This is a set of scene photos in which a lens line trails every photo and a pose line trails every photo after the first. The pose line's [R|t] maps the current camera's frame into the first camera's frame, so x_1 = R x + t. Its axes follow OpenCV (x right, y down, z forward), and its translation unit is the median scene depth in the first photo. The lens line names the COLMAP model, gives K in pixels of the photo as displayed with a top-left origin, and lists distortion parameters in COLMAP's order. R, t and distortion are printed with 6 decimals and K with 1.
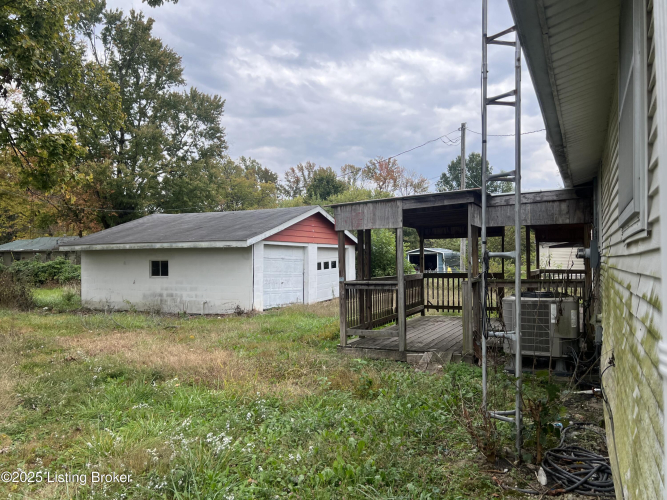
lens RADIAL K [[512.1, 0, 335.3], [0, 512.1, 252.0], [0, 0, 1]] dist [0.009279, -0.003739]
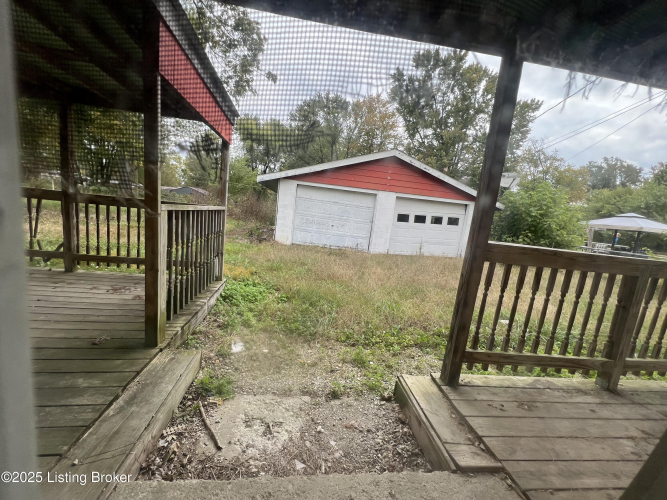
lens RADIAL K [[270.4, 0, 330.0], [0, 270.4, 251.3], [0, 0, 1]] dist [-0.000106, 0.000100]
pose [[0.538416, 0.178491, -0.823559, 0.128068], [-0.093641, 0.983930, 0.152029, 0.010080], [0.837460, -0.004736, 0.546478, 0.248473]]
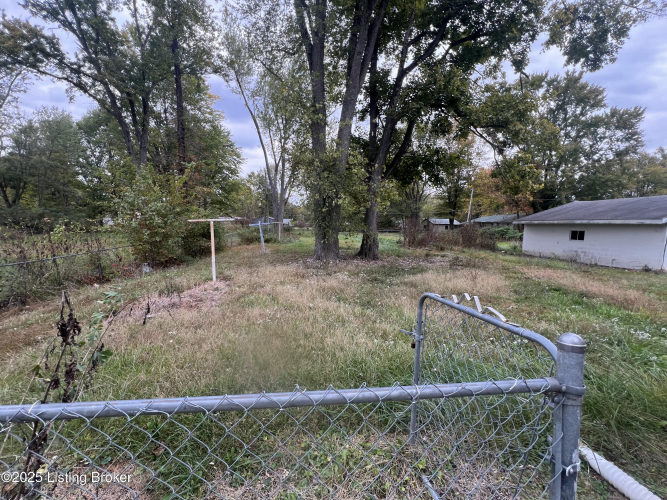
lens RADIAL K [[261.4, 0, 331.2], [0, 261.4, 250.0], [0, 0, 1]] dist [-0.008327, 0.000067]
pose [[0.486377, 0.104550, -0.867471, 0.001069], [-0.011073, 0.993473, 0.113528, -0.003270], [0.873679, -0.045612, 0.484360, -0.043195]]
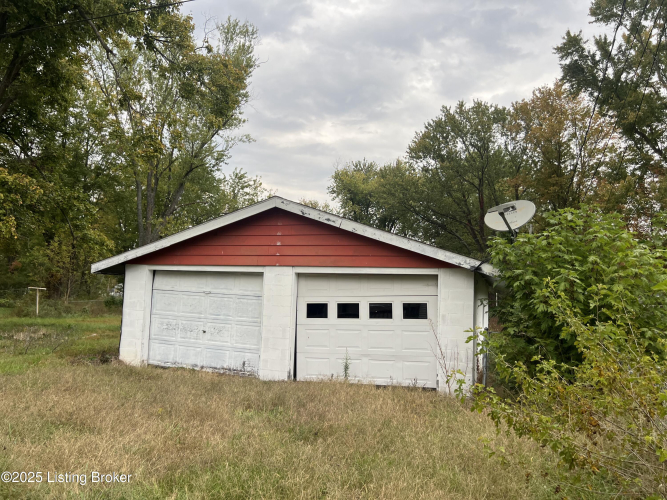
lens RADIAL K [[510.7, 0, 333.1], [0, 510.7, 251.9], [0, 0, 1]] dist [0.024597, -0.023830]
pose [[0.126917, -0.091575, -0.987677, 0.192613], [-0.021471, 0.995242, -0.095036, 0.006991], [0.991681, 0.033268, 0.124347, 0.384996]]
